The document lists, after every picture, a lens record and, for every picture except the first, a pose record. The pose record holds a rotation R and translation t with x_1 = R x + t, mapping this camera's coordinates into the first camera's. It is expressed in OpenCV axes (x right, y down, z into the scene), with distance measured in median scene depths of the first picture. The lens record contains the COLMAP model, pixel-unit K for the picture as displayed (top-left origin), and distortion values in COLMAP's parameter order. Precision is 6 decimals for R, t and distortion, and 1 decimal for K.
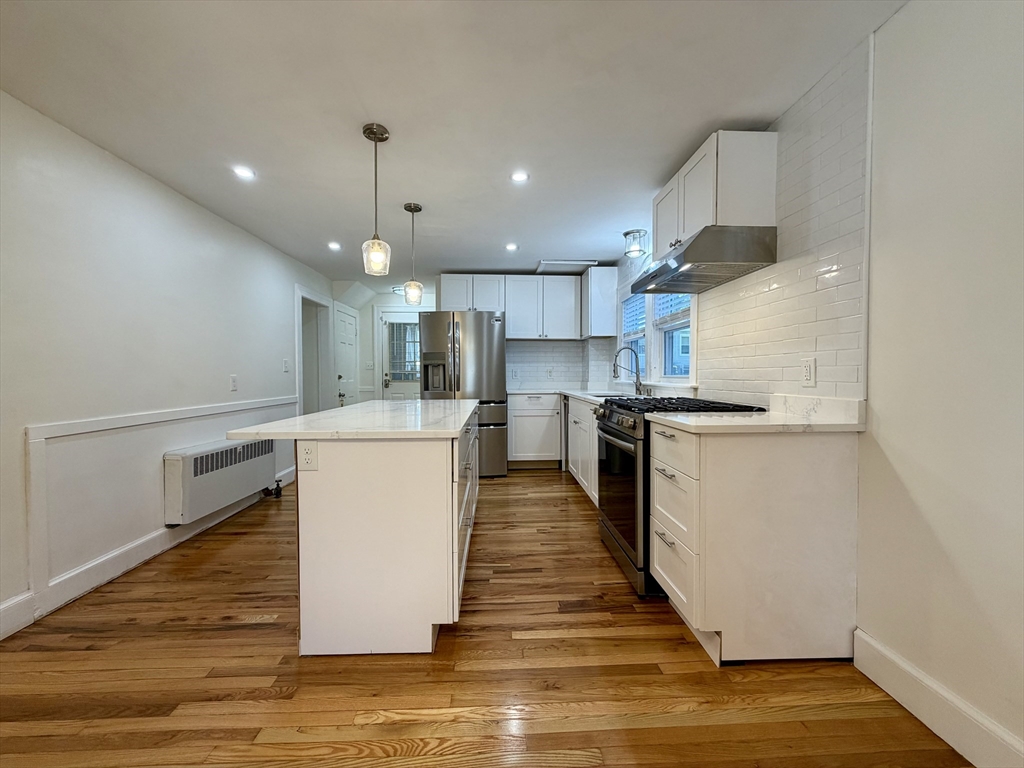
lens RADIAL K [[408.1, 0, 508.3], [0, 408.1, 385.2], [0, 0, 1]] dist [0.000351, -0.000009]
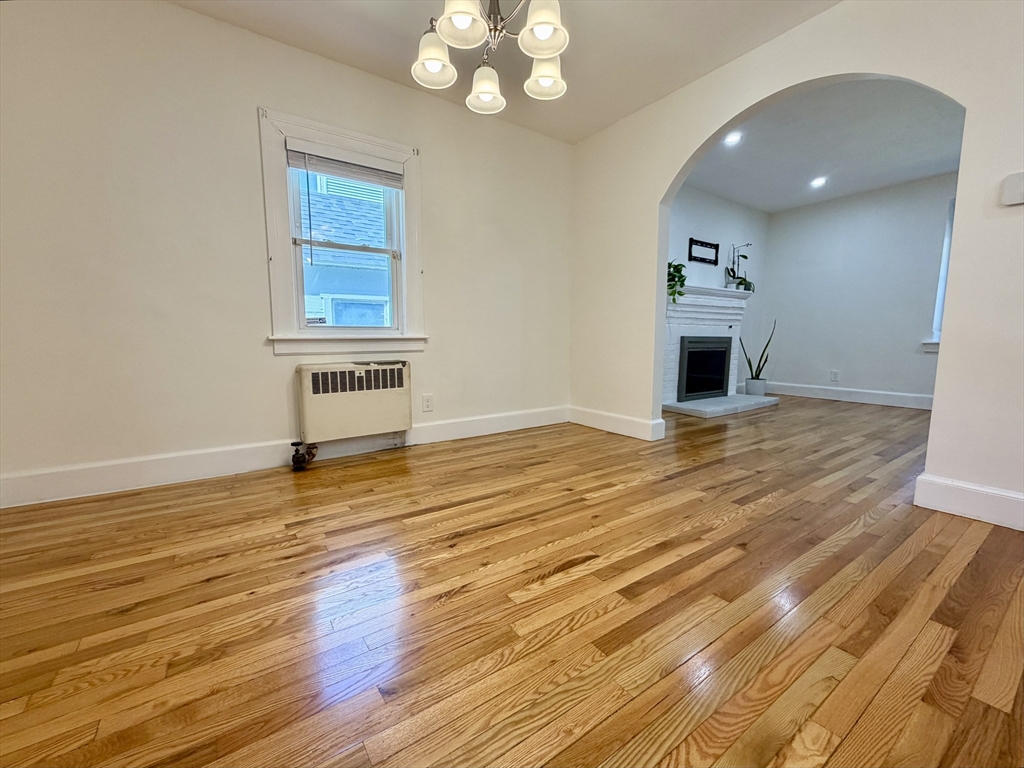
lens RADIAL K [[426.8, 0, 507.9], [0, 426.8, 384.4], [0, 0, 1]] dist [-0.001225, -0.000012]
pose [[-0.845113, 0.062128, -0.530965, 0.196181], [-0.014212, 0.990262, 0.138490, 0.139350], [0.534399, 0.124586, -0.836000, 0.733396]]
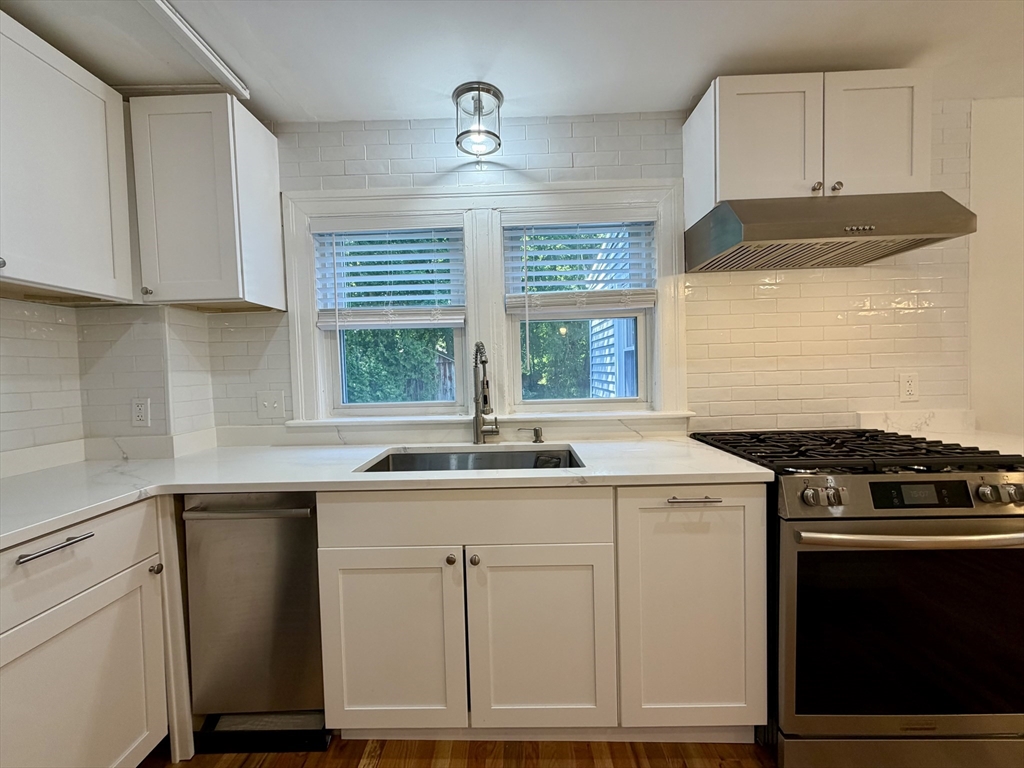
lens RADIAL K [[408.1, 0, 508.3], [0, 408.1, 385.2], [0, 0, 1]] dist [0.000351, -0.000009]
pose [[0.057613, -0.037368, 0.997639, -0.261985], [0.054314, 0.997937, 0.034243, -0.100017], [-0.996860, 0.052213, 0.059524, 1.544527]]
